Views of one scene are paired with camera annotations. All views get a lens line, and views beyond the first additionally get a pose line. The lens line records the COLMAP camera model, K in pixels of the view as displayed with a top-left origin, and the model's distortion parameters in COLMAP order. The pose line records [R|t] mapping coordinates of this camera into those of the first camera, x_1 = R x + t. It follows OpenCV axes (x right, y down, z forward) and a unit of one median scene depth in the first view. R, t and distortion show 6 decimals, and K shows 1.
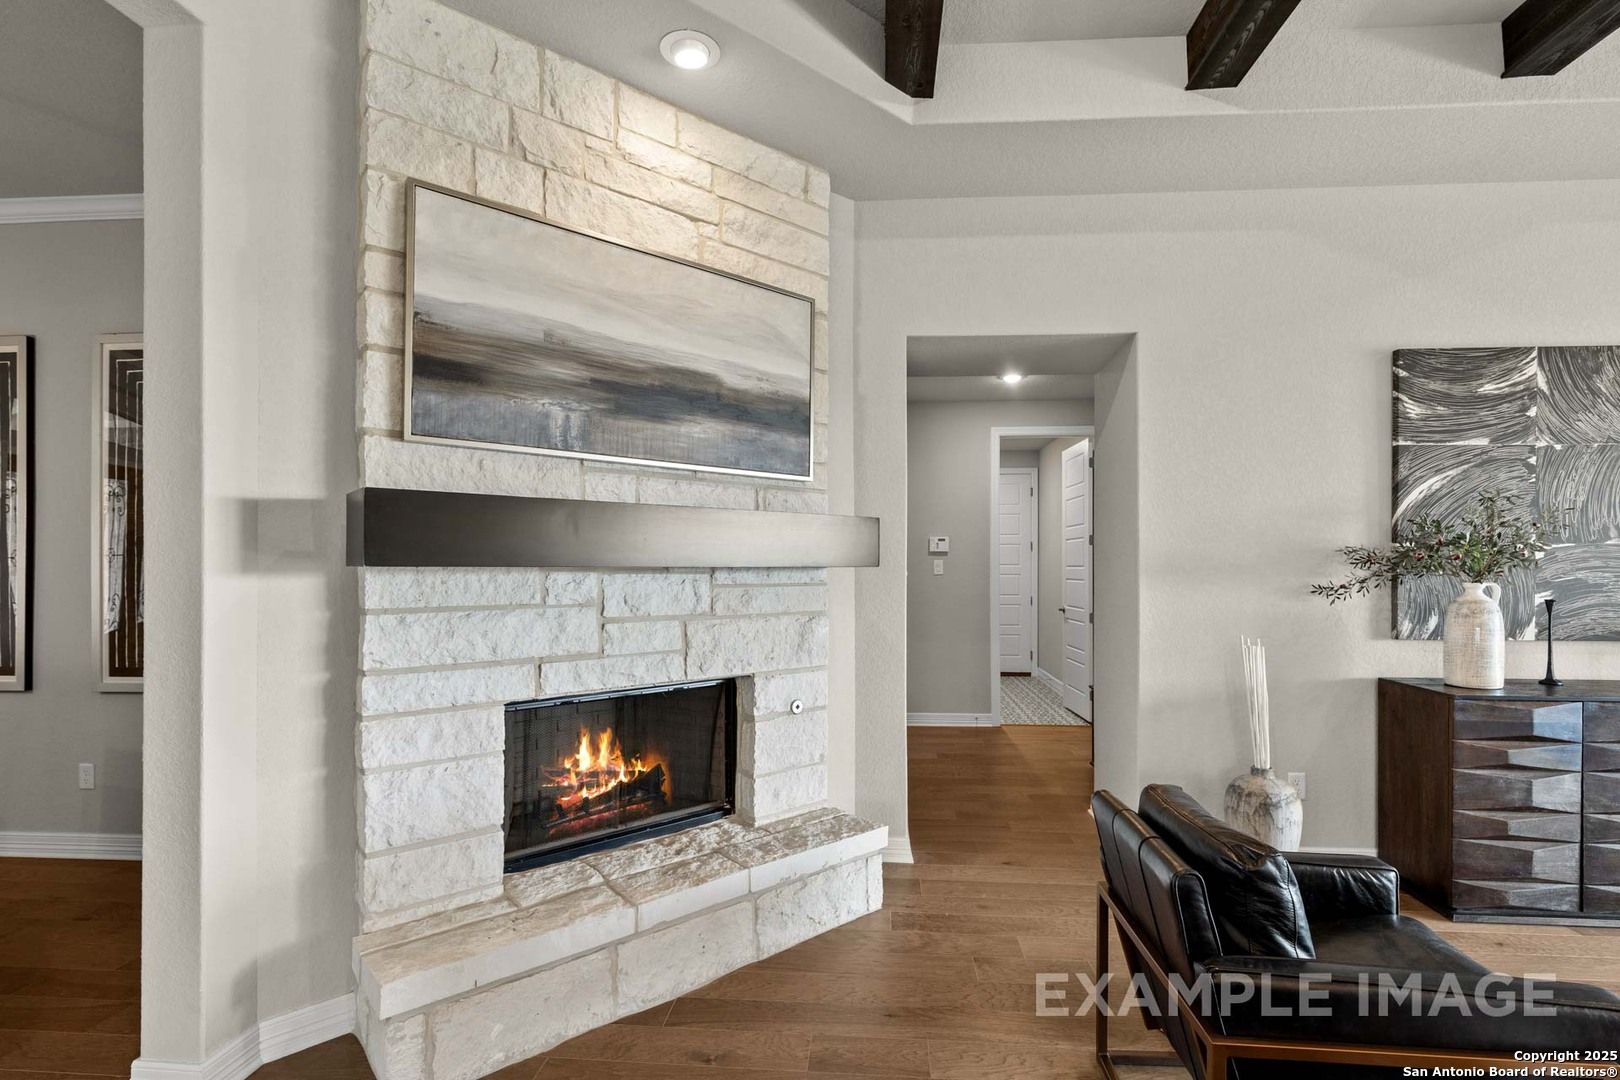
lens RADIAL K [[778.8, 0, 829.2], [0, 778.8, 557.0], [0, 0, 1]] dist [0.000289, -0.000374]
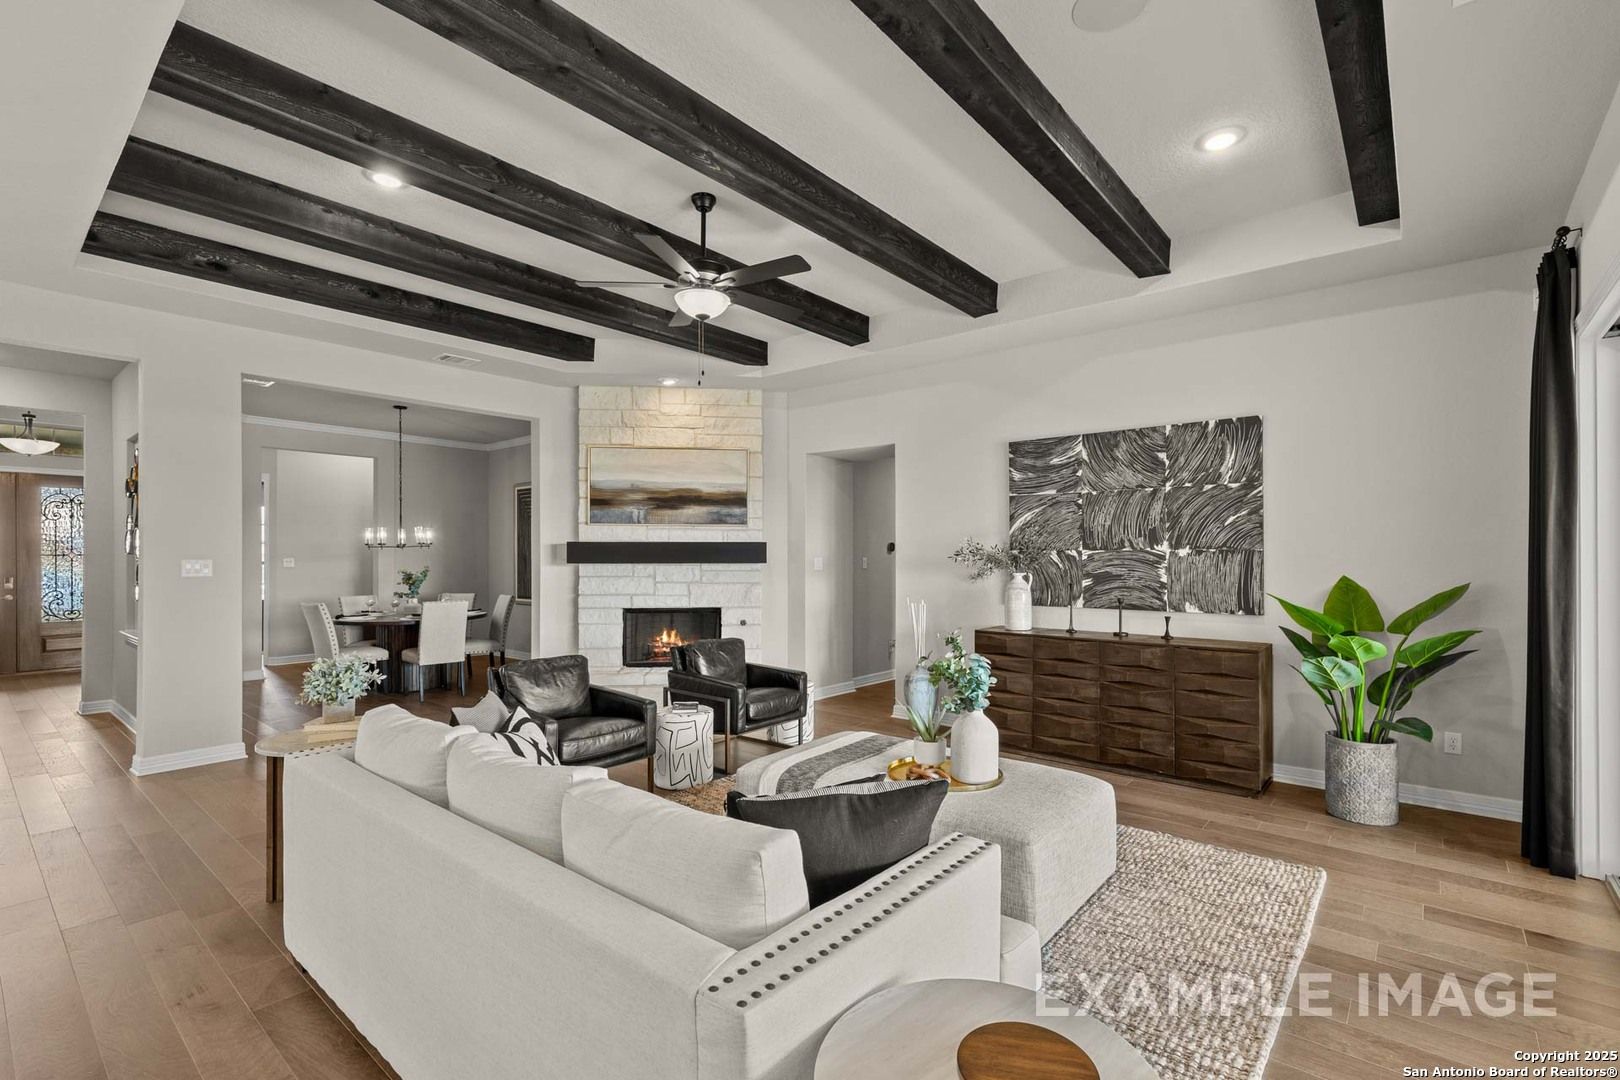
lens RADIAL K [[735.9, 0, 816.5], [0, 735.9, 548.7], [0, 0, 1]] dist [0.002347, 0.000170]
pose [[0.806775, -0.008687, -0.590795, 1.763046], [0.008572, 0.999959, -0.002997, -0.027405], [0.590797, -0.002646, 0.806816, -0.804478]]
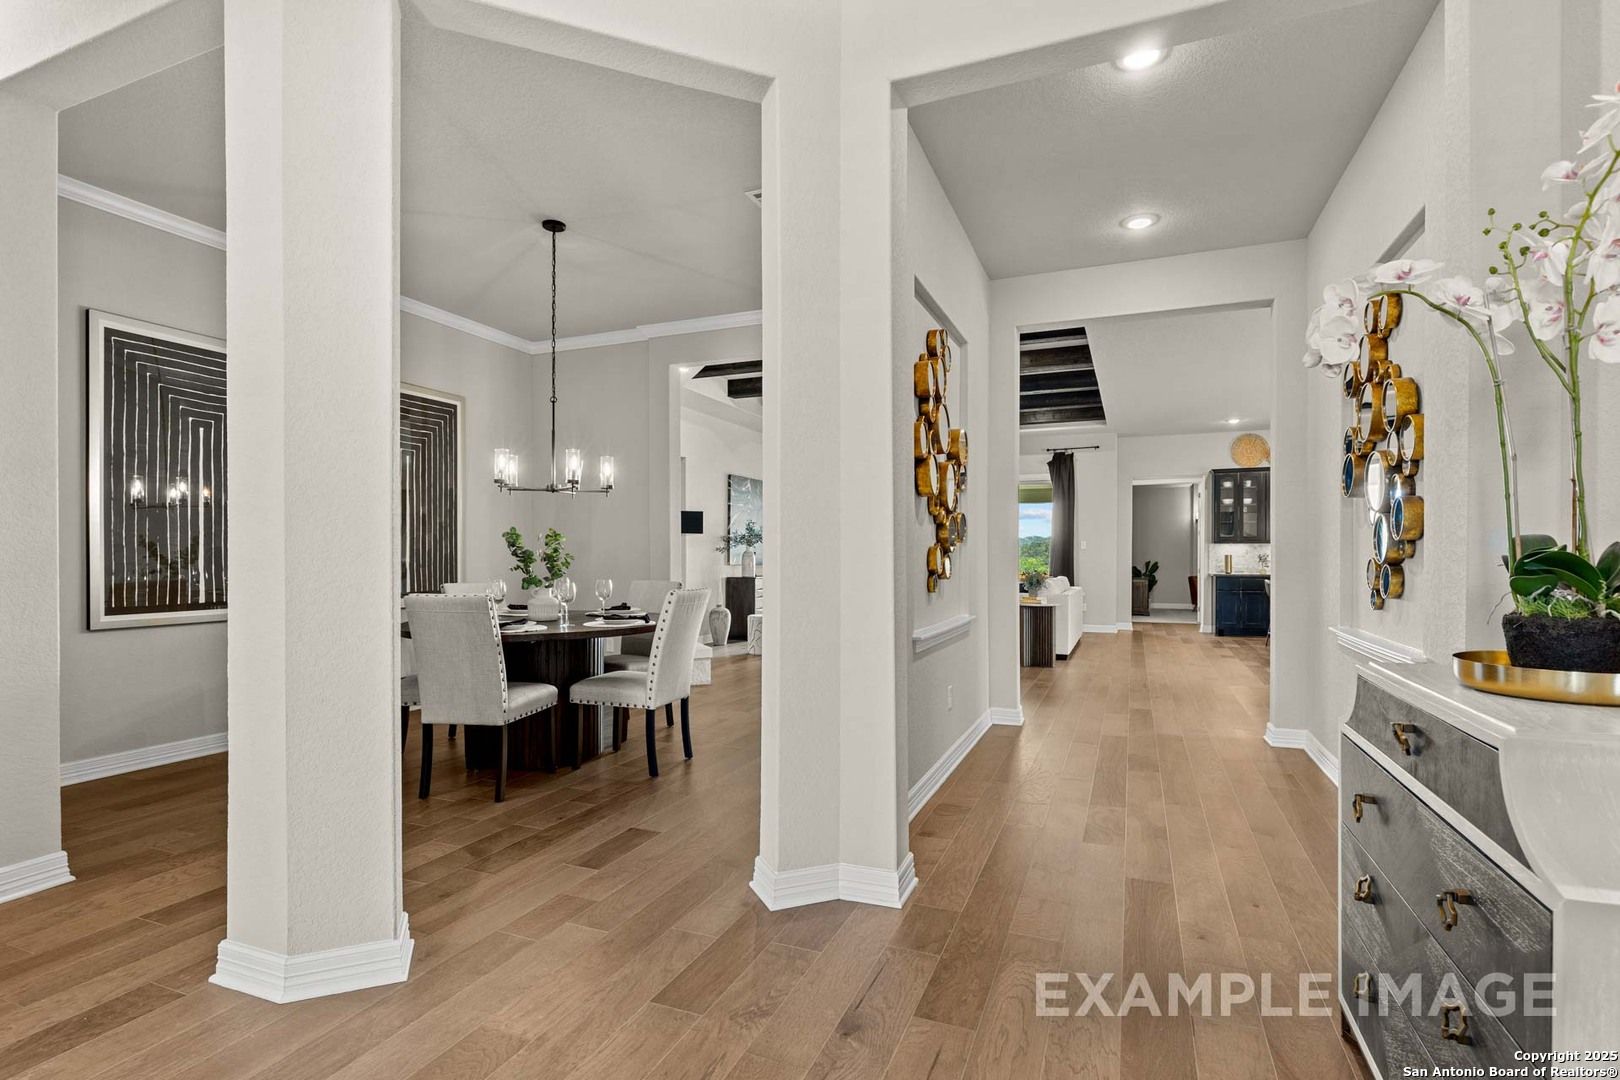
lens RADIAL K [[720.0, 0, 809.6], [0, 720.0, 560.9], [0, 0, 1]] dist [-0.000221, -0.000069]
pose [[0.360307, -0.003174, 0.932829, -2.452607], [-0.005887, 0.999967, 0.005676, 0.092590], [-0.932815, -0.007537, 0.360276, -0.486382]]
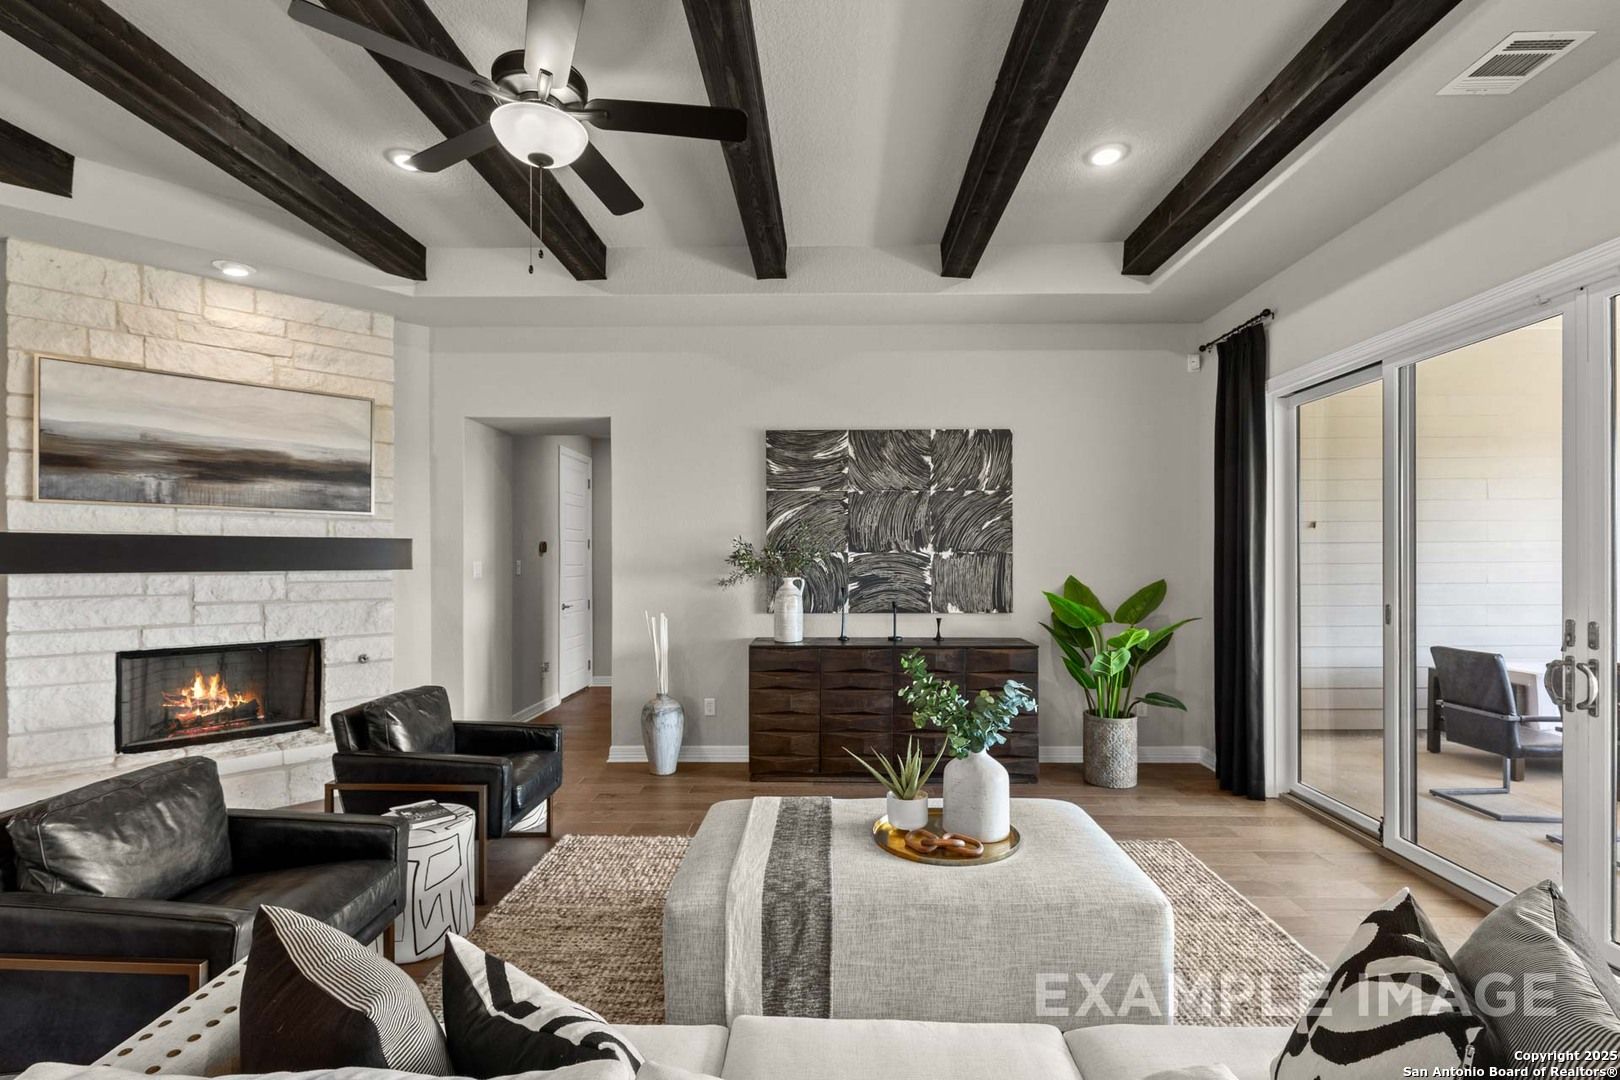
lens RADIAL K [[732.3, 0, 809.3], [0, 732.3, 554.1], [0, 0, 1]] dist [0.000675, 0.000392]
pose [[0.998773, -0.003455, 0.049403, 0.957517], [0.003139, 0.999974, 0.006470, -0.031253], [-0.049424, -0.006307, 0.998758, -0.636677]]
